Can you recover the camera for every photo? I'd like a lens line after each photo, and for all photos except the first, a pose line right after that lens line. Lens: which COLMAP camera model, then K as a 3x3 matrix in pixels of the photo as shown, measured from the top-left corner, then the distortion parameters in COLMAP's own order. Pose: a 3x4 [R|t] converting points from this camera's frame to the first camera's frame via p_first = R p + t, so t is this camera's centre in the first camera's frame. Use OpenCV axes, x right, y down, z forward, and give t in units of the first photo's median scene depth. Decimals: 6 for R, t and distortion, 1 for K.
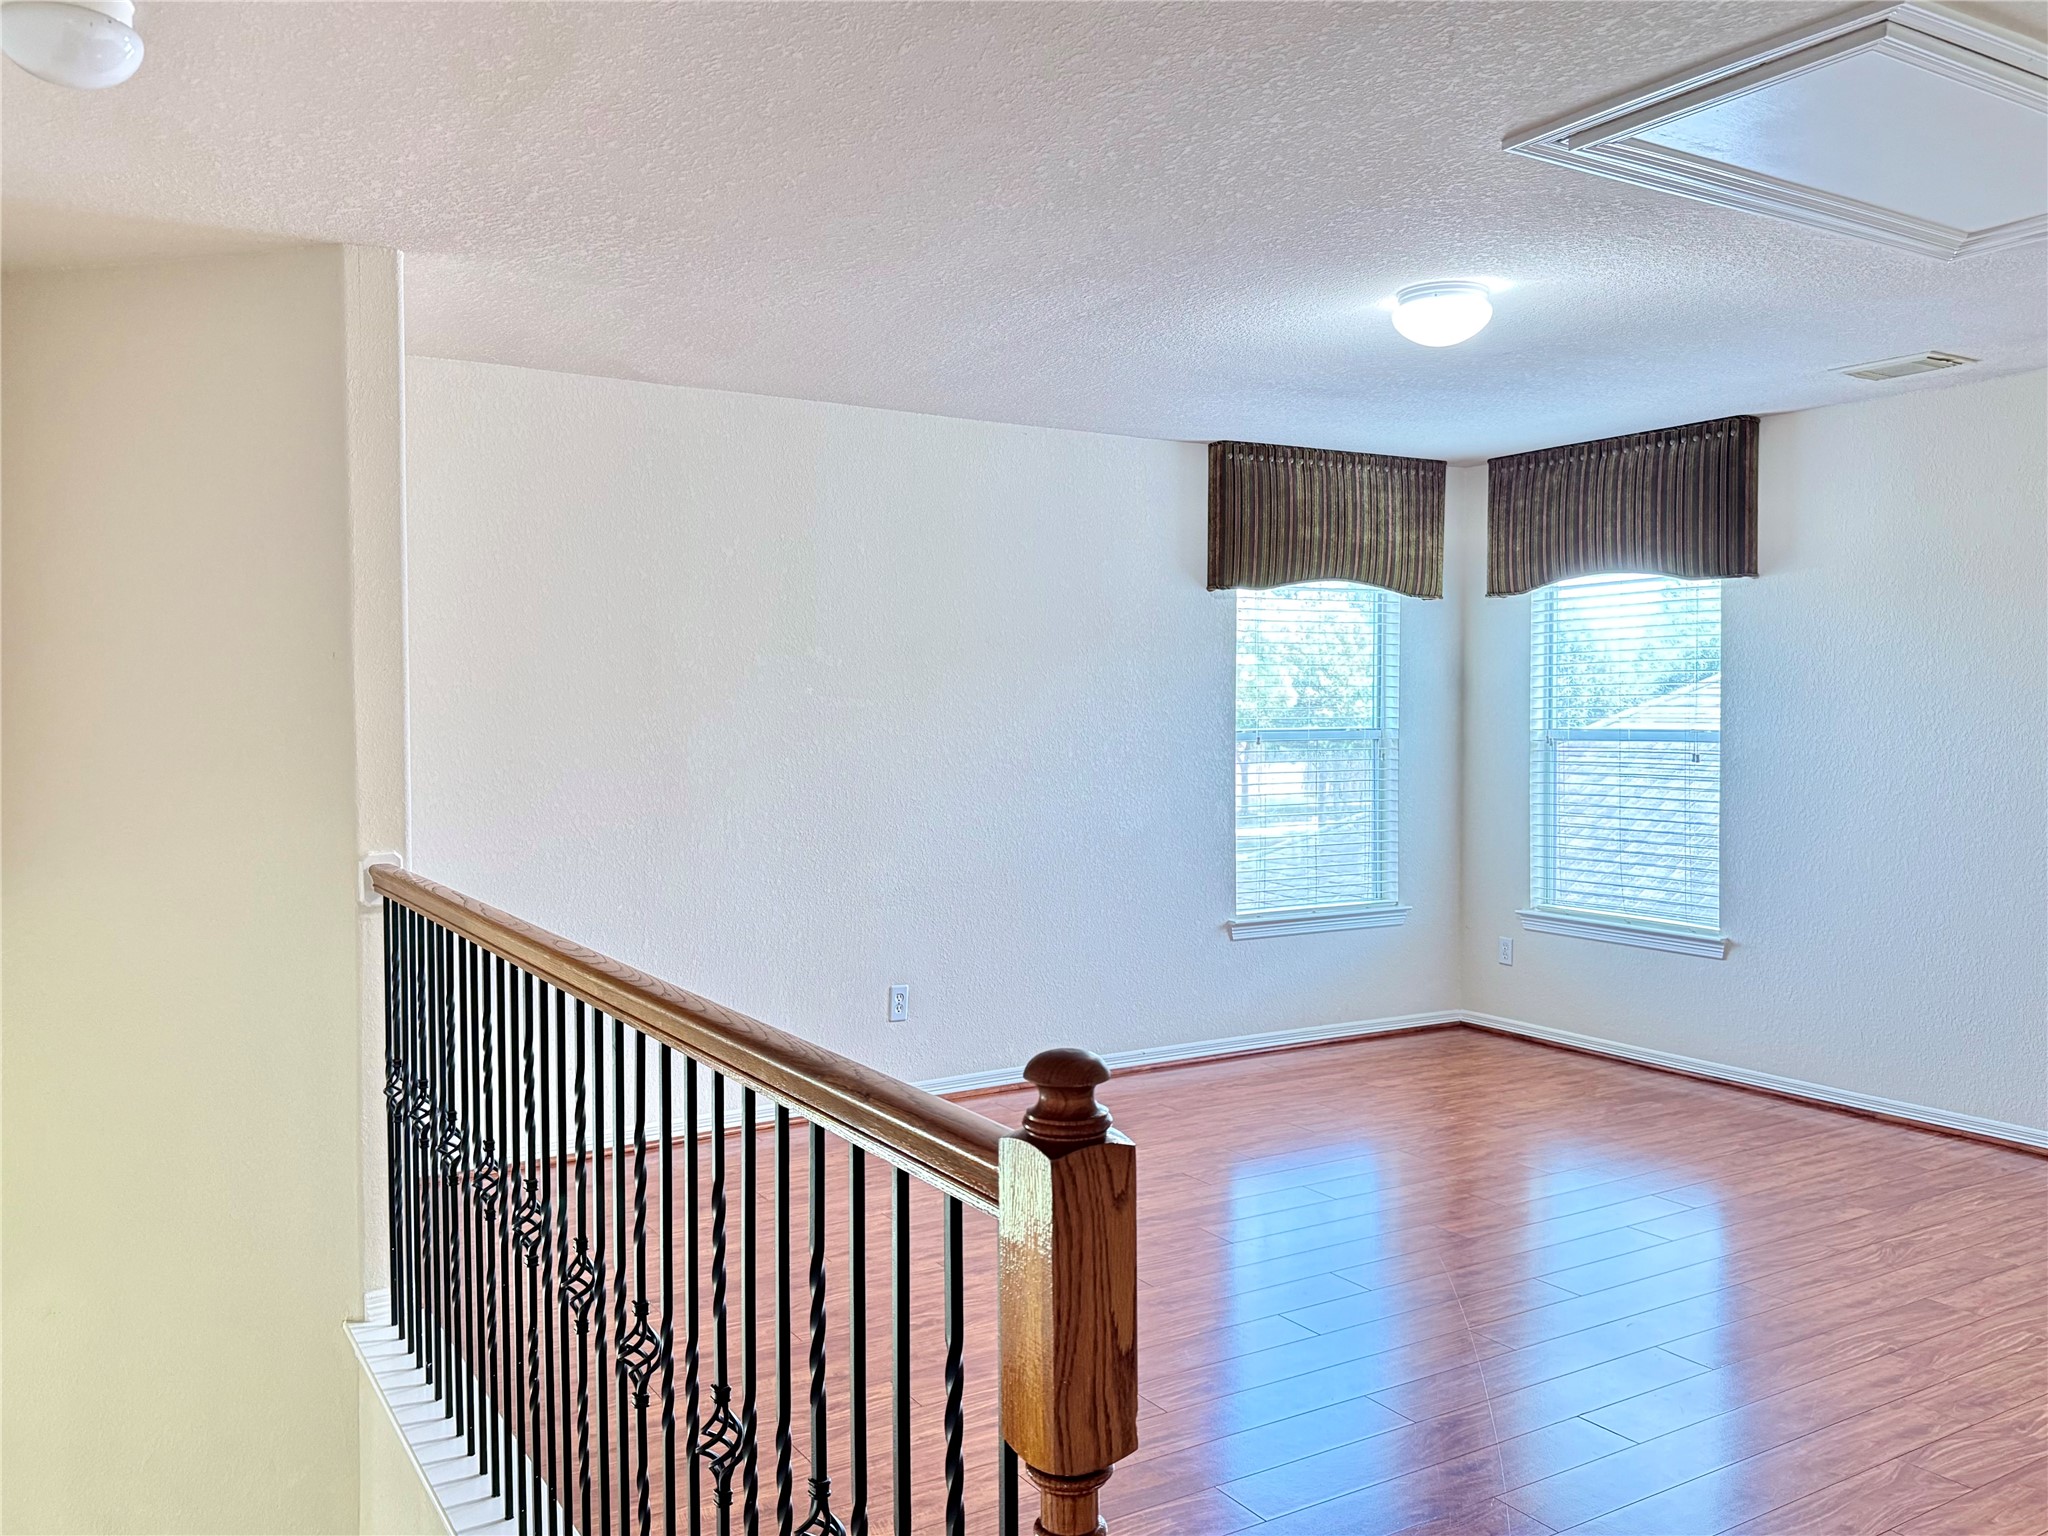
lens RADIAL K [[1620.9, 0, 1018.7], [0, 1620.9, 769.4], [0, 0, 1]] dist [-0.004239, -0.004215]
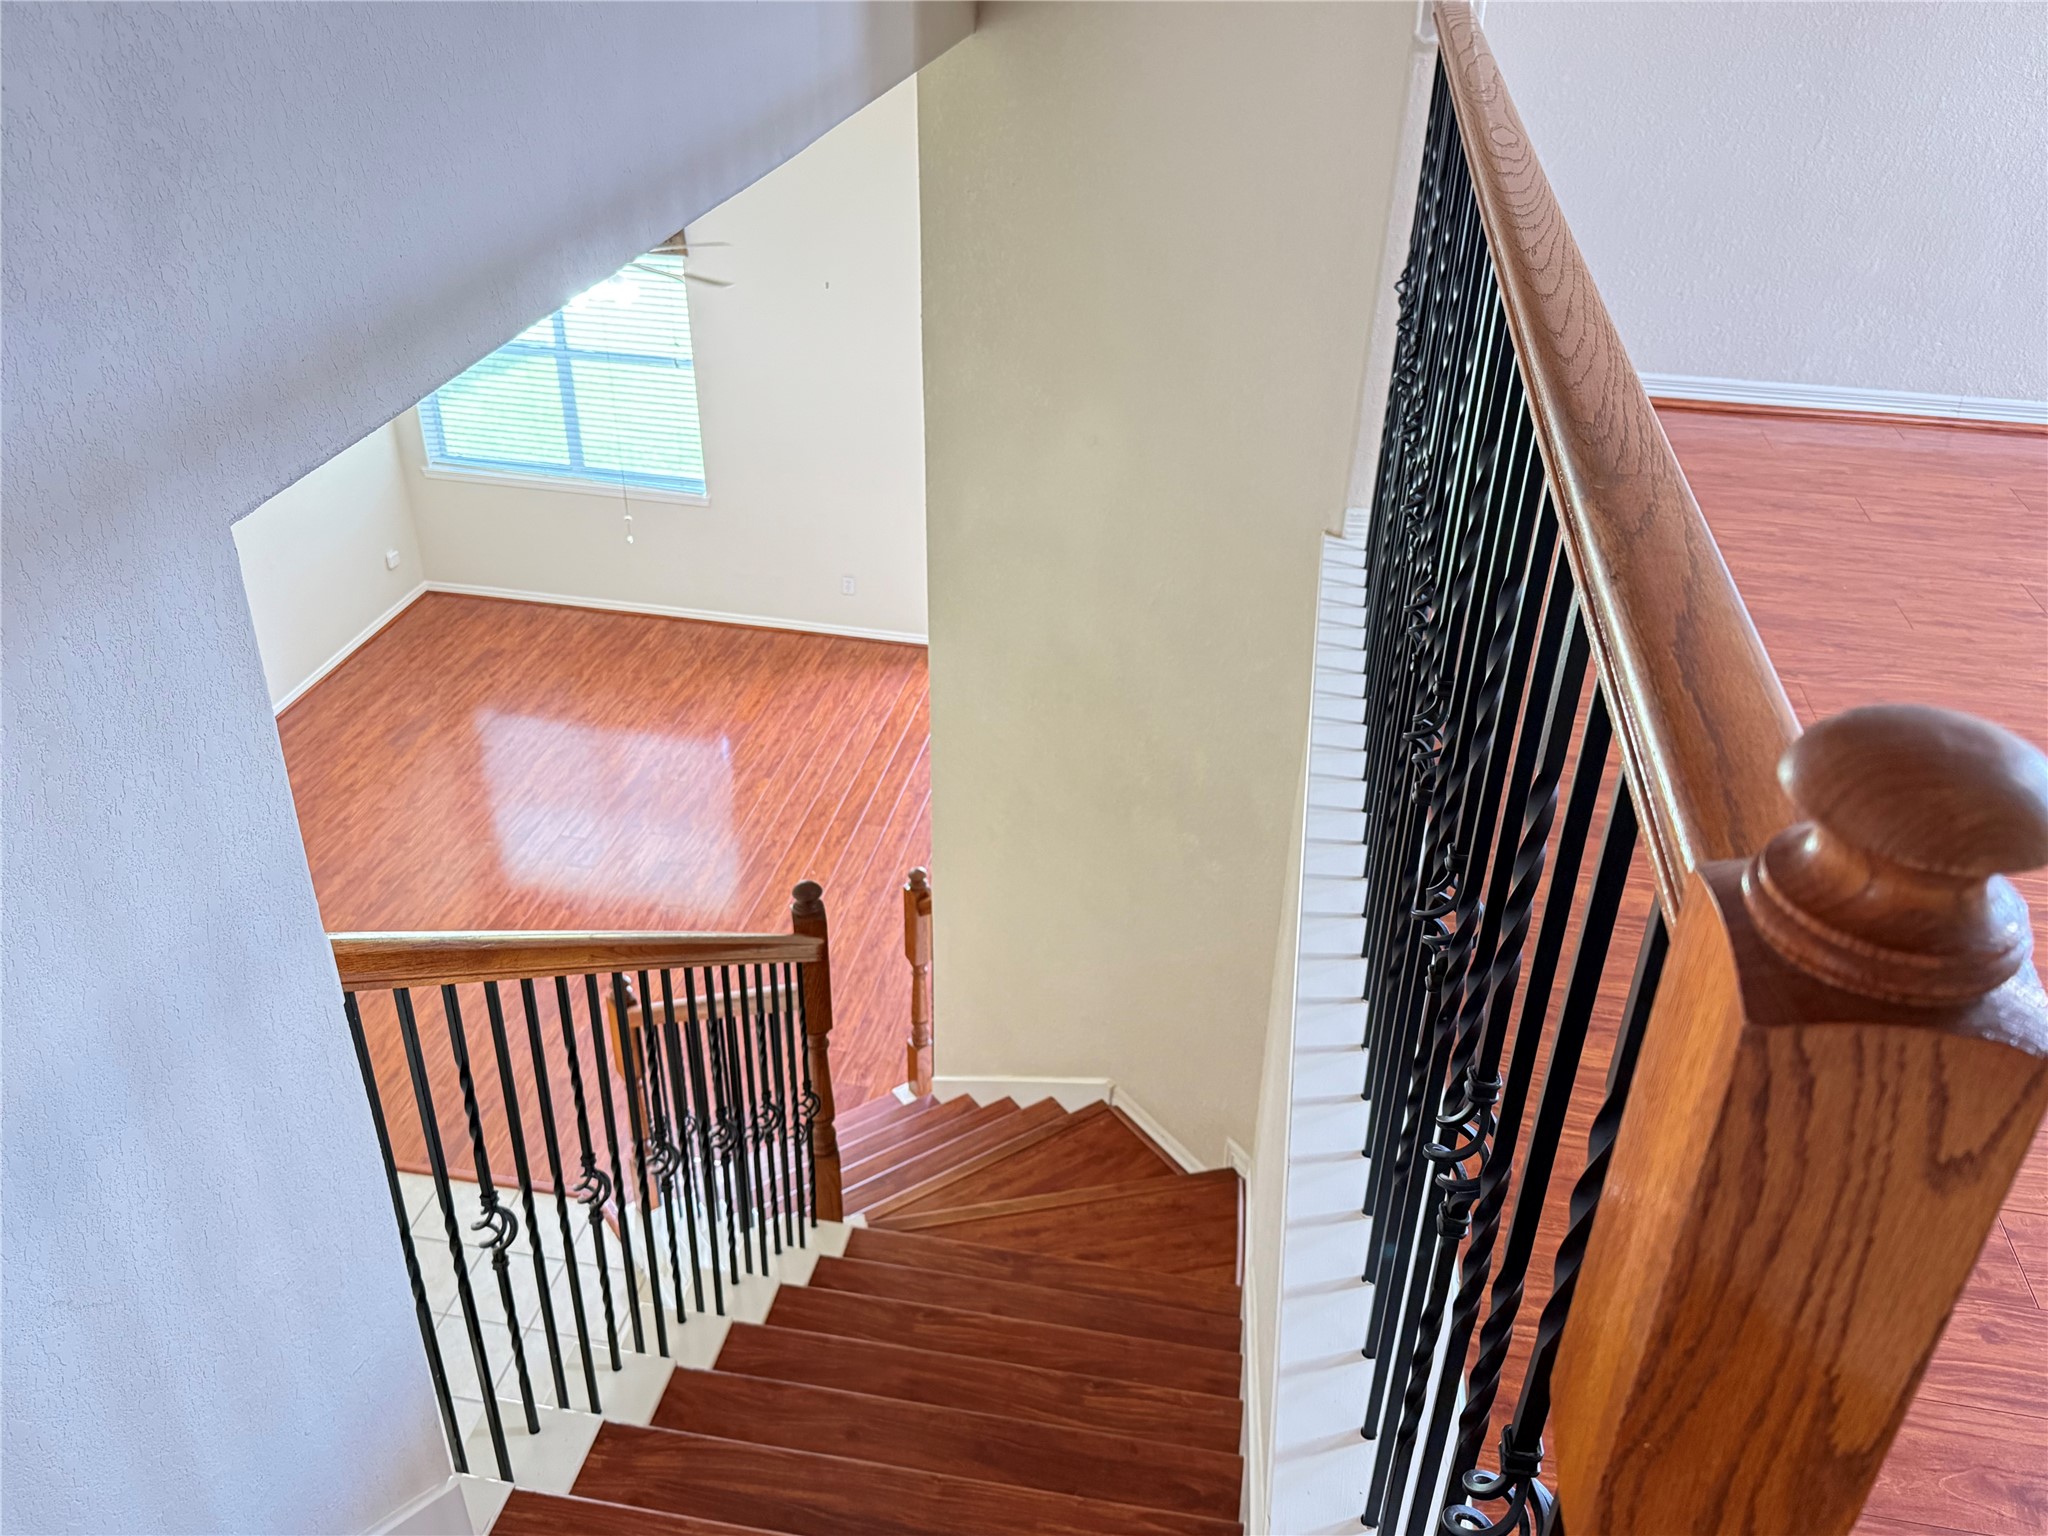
lens RADIAL K [[1620.9, 0, 1022.5], [0, 1620.9, 781.6], [0, 0, 1]] dist [-0.004239, -0.004215]
pose [[0.740420, 0.370029, -0.561120, 0.078977], [-0.050966, 0.863326, 0.502066, 0.028721], [0.670209, -0.343142, 0.658083, 0.667593]]
